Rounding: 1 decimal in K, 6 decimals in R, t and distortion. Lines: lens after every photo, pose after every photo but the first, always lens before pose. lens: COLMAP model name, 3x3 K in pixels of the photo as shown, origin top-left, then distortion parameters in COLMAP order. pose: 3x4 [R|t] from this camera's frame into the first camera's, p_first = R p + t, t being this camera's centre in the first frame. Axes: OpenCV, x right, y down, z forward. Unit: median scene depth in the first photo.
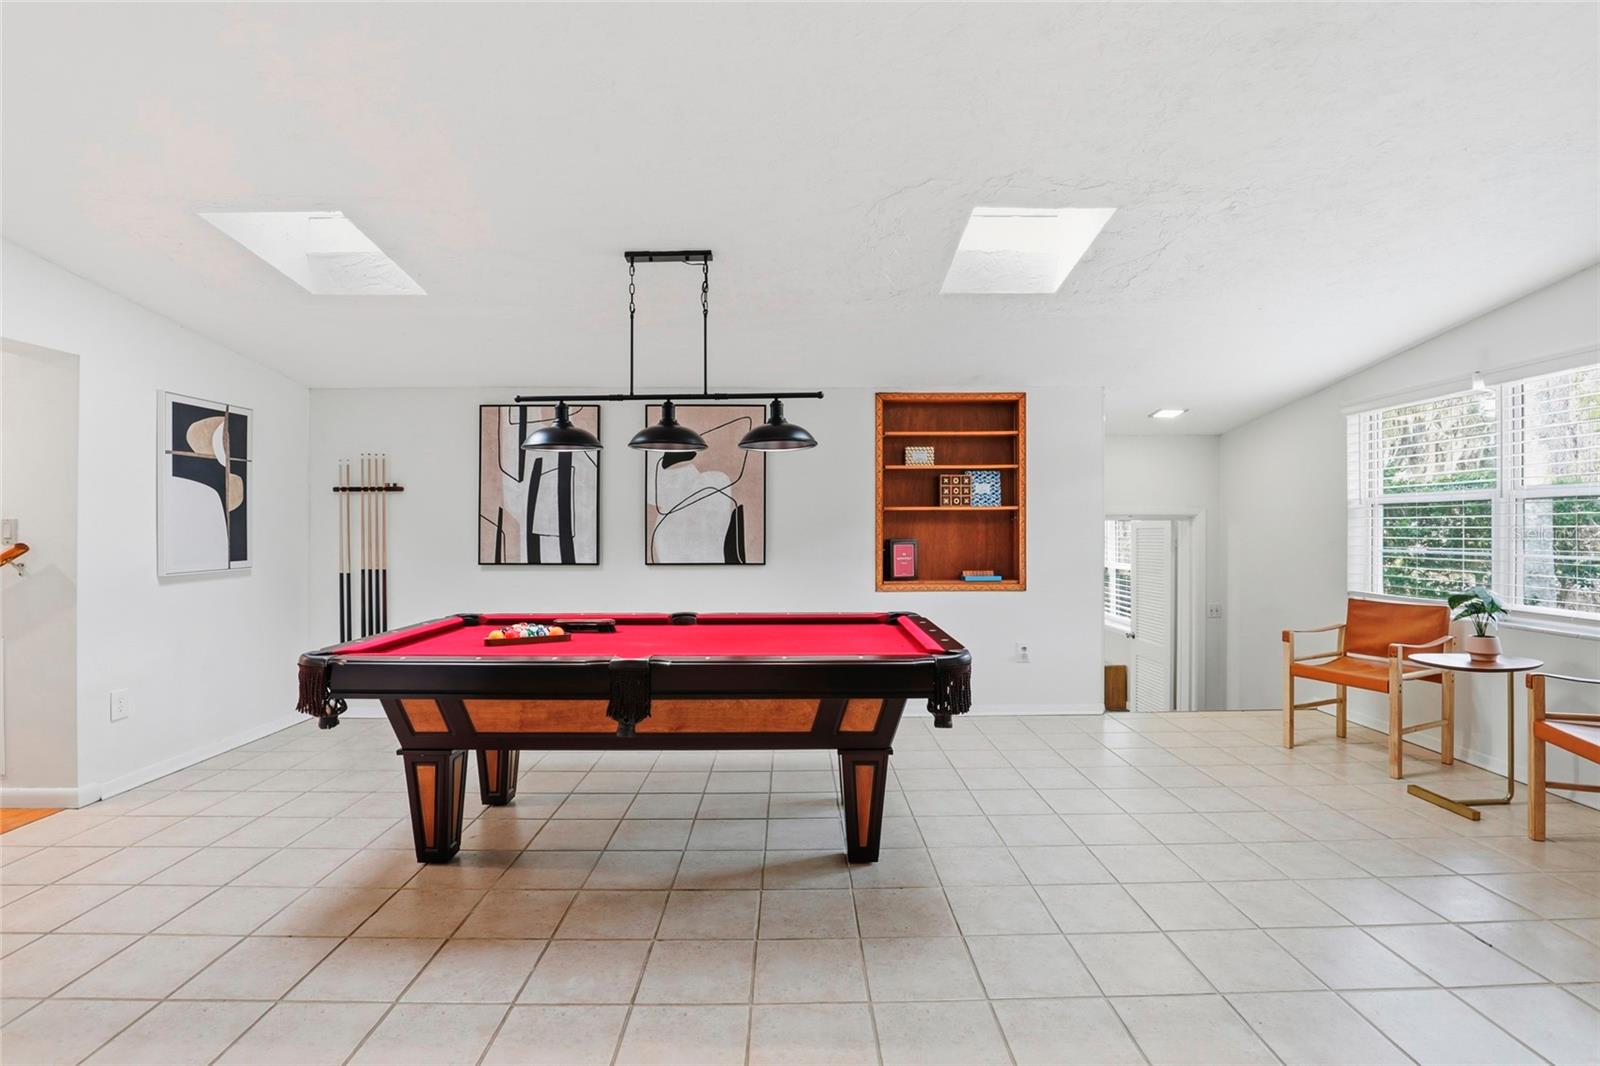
lens RADIAL K [[742.8, 0, 799.5], [0, 742.8, 531.2], [0, 0, 1]] dist [-0.031490, 0.002713]
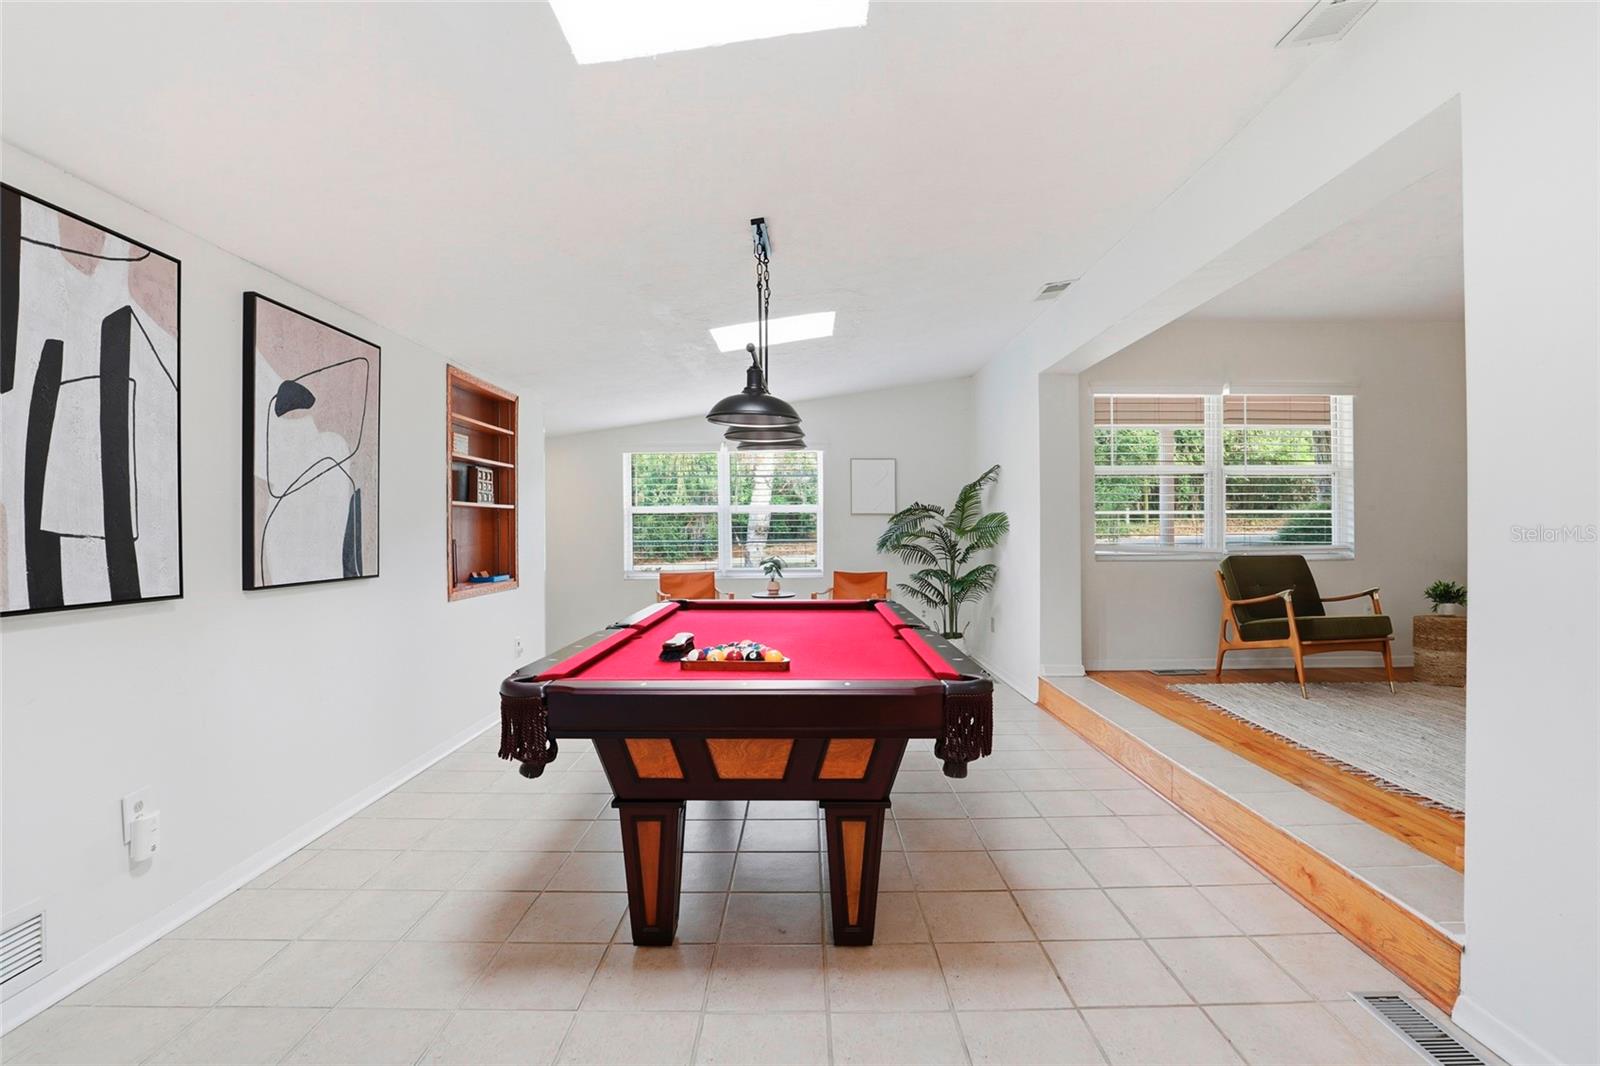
lens RADIAL K [[742.8, 0, 807.0], [0, 742.8, 536.8], [0, 0, 1]] dist [-0.031490, 0.002713]
pose [[0.003593, -0.005535, 0.999978, -0.733781], [0.012629, 0.999905, 0.005490, 0.009052], [-0.999914, 0.012609, 0.003662, 0.598499]]
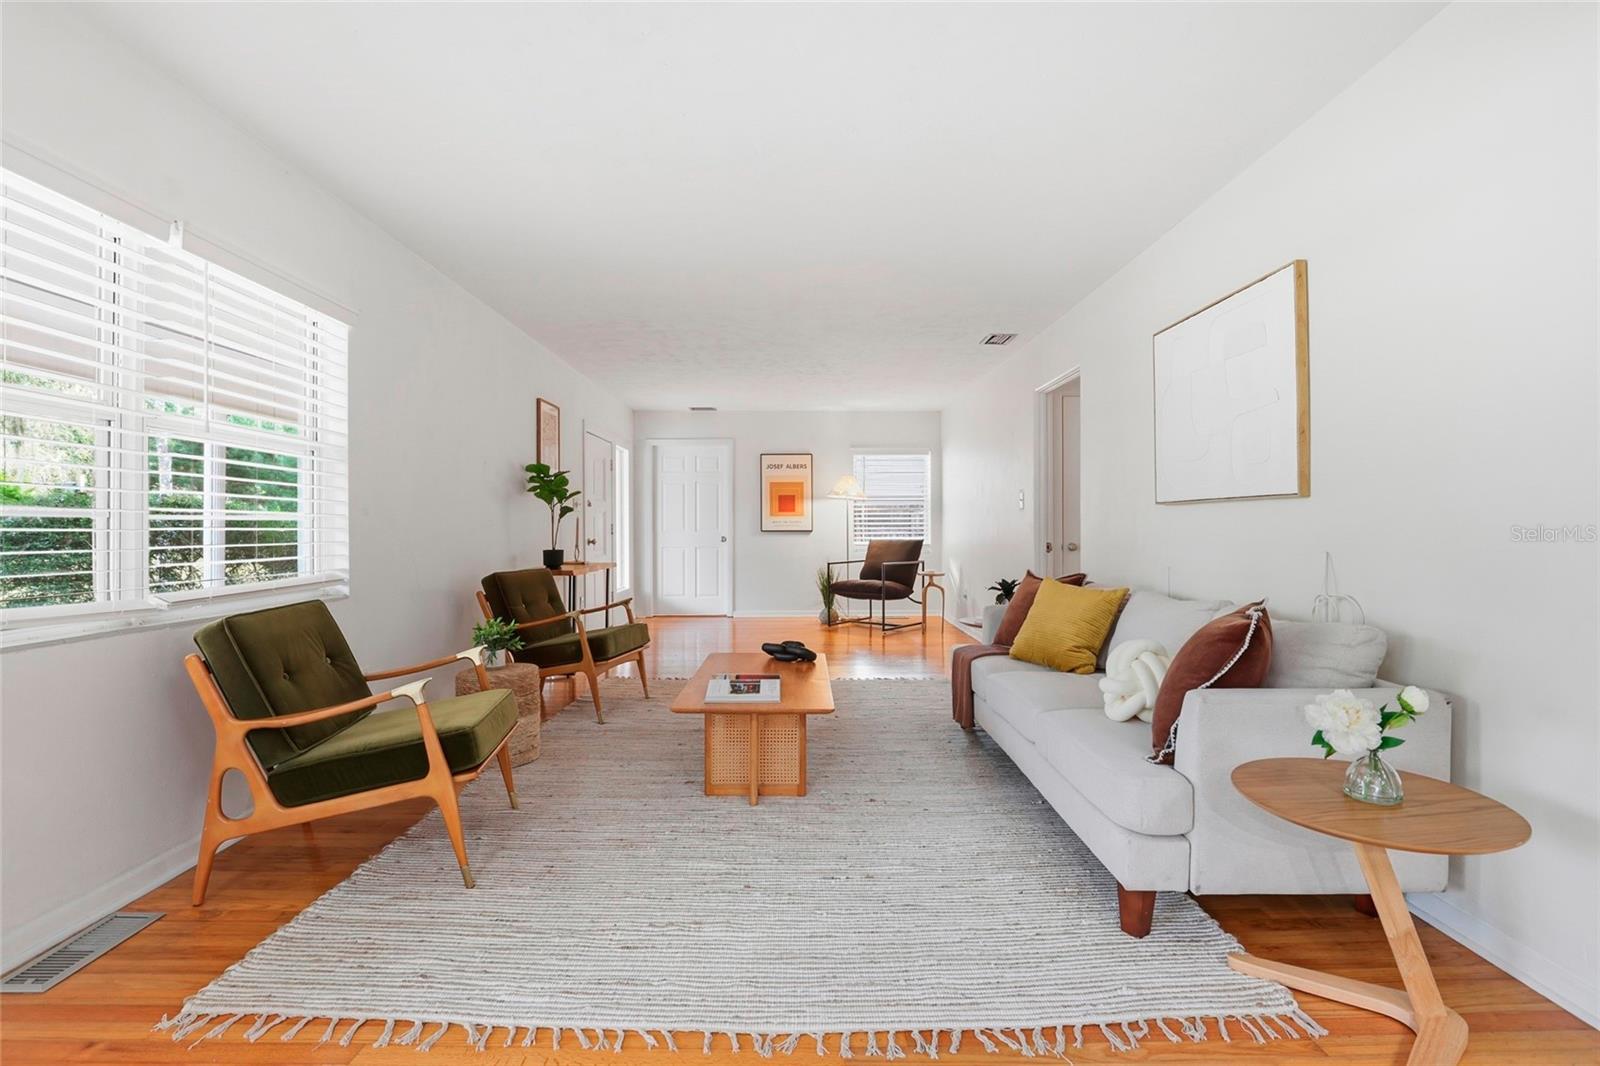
lens RADIAL K [[742.8, 0, 804.0], [0, 742.8, 522.7], [0, 0, 1]] dist [-0.031490, 0.002713]
pose [[-0.999976, 0.006598, -0.002113, -0.045862], [0.006593, 0.999976, 0.002291, -0.006685], [0.002128, 0.002277, -0.999995, 0.449265]]
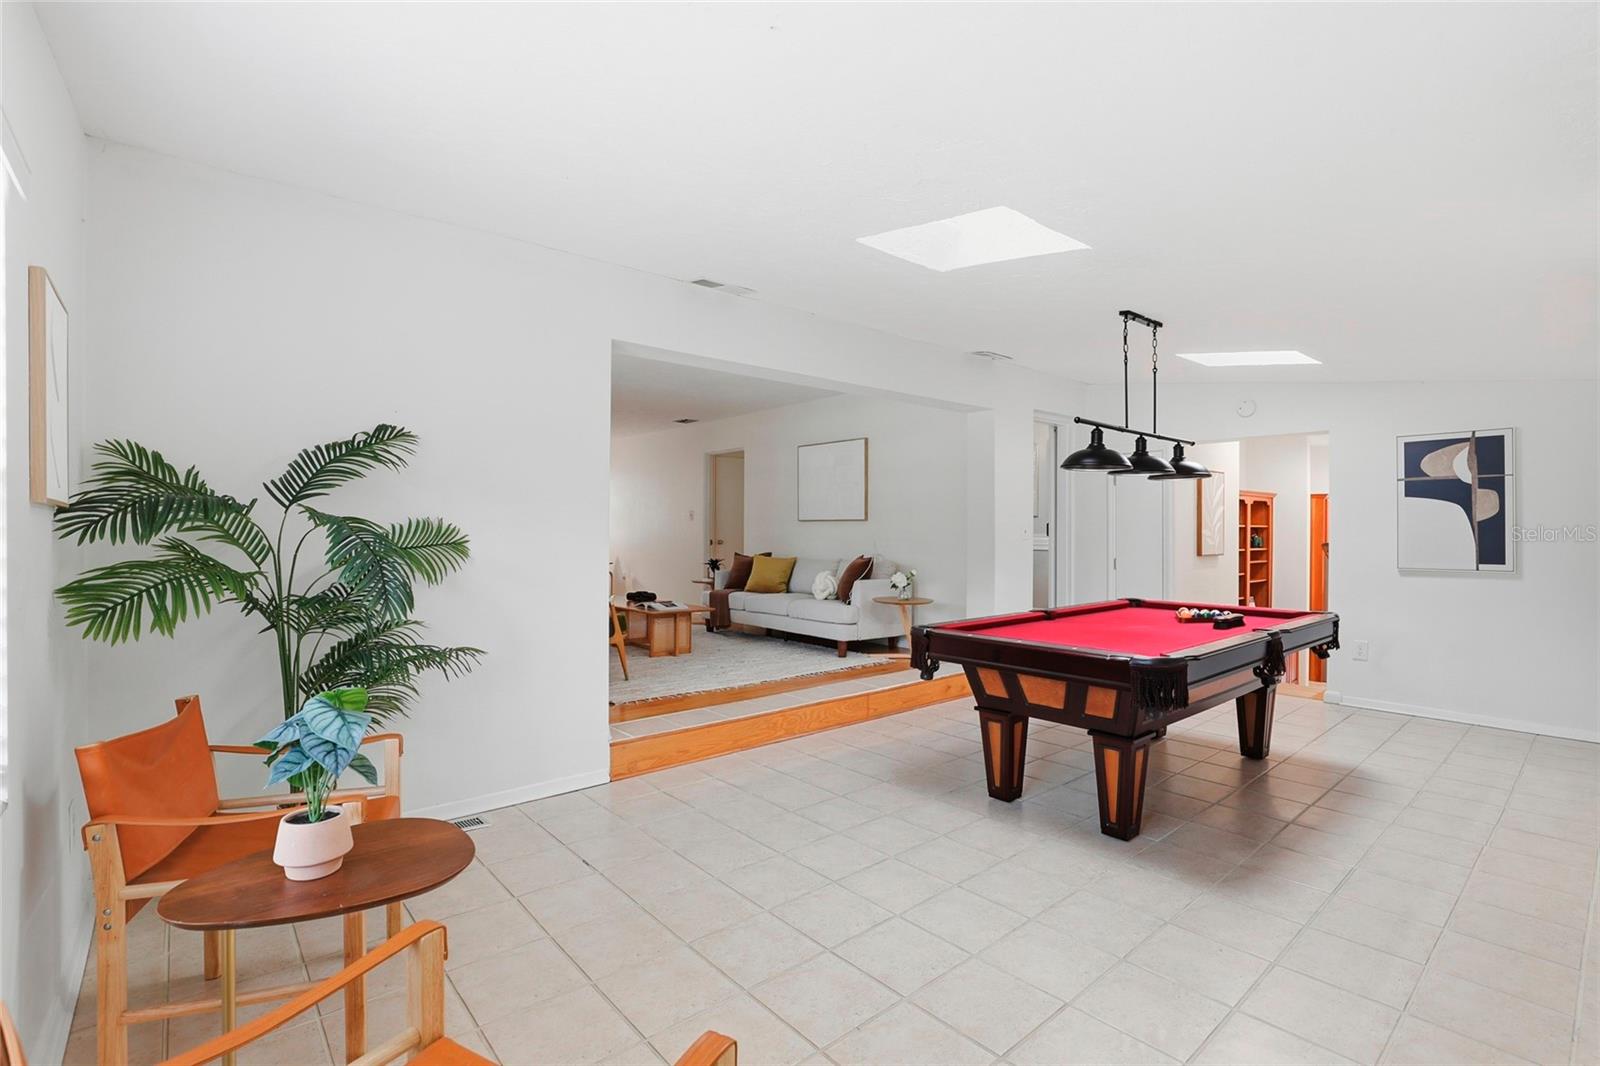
lens RADIAL K [[742.8, 0, 813.6], [0, 742.8, 530.4], [0, 0, 1]] dist [-0.031490, 0.002713]
pose [[-0.758489, 0.003510, -0.651676, 0.666291], [-0.004518, 0.999933, 0.010645, -0.017264], [0.651670, 0.011018, -0.758422, 1.007458]]
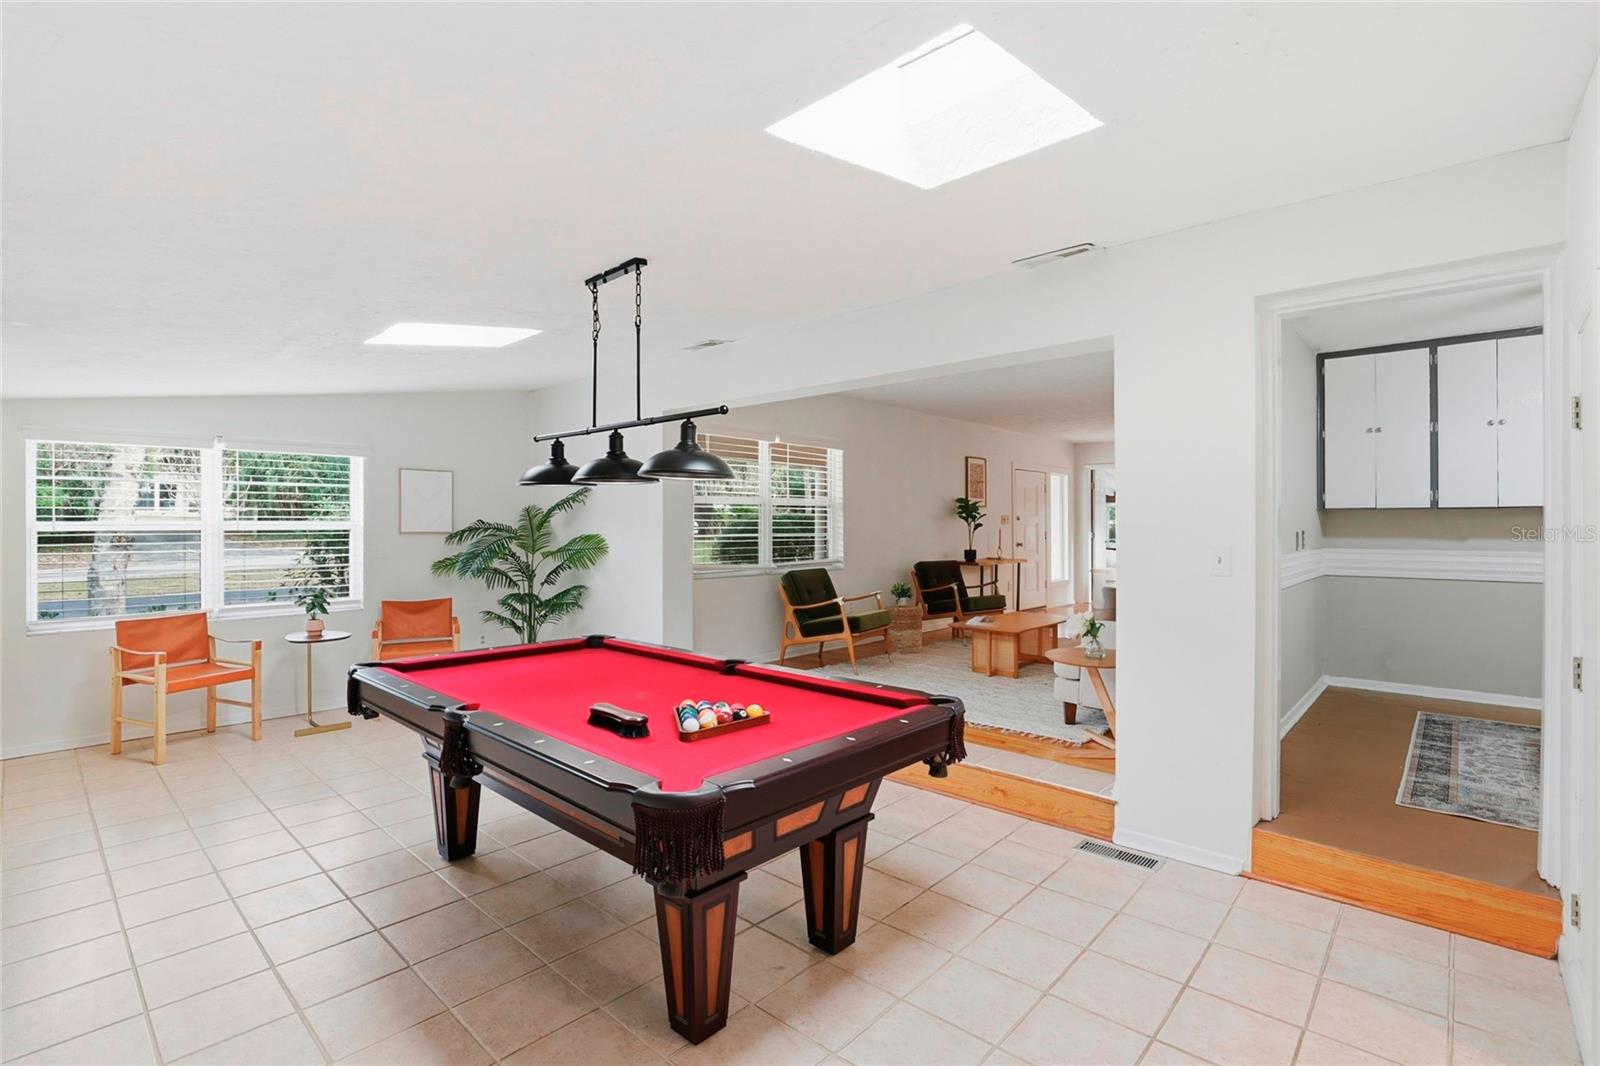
lens RADIAL K [[742.8, 0, 806.7], [0, 742.8, 529.0], [0, 0, 1]] dist [-0.031490, 0.002713]
pose [[-0.734415, 0.000062, 0.678701, -0.621426], [0.008912, 0.999915, 0.009552, -0.038752], [-0.678642, 0.013063, -0.734353, 0.961710]]
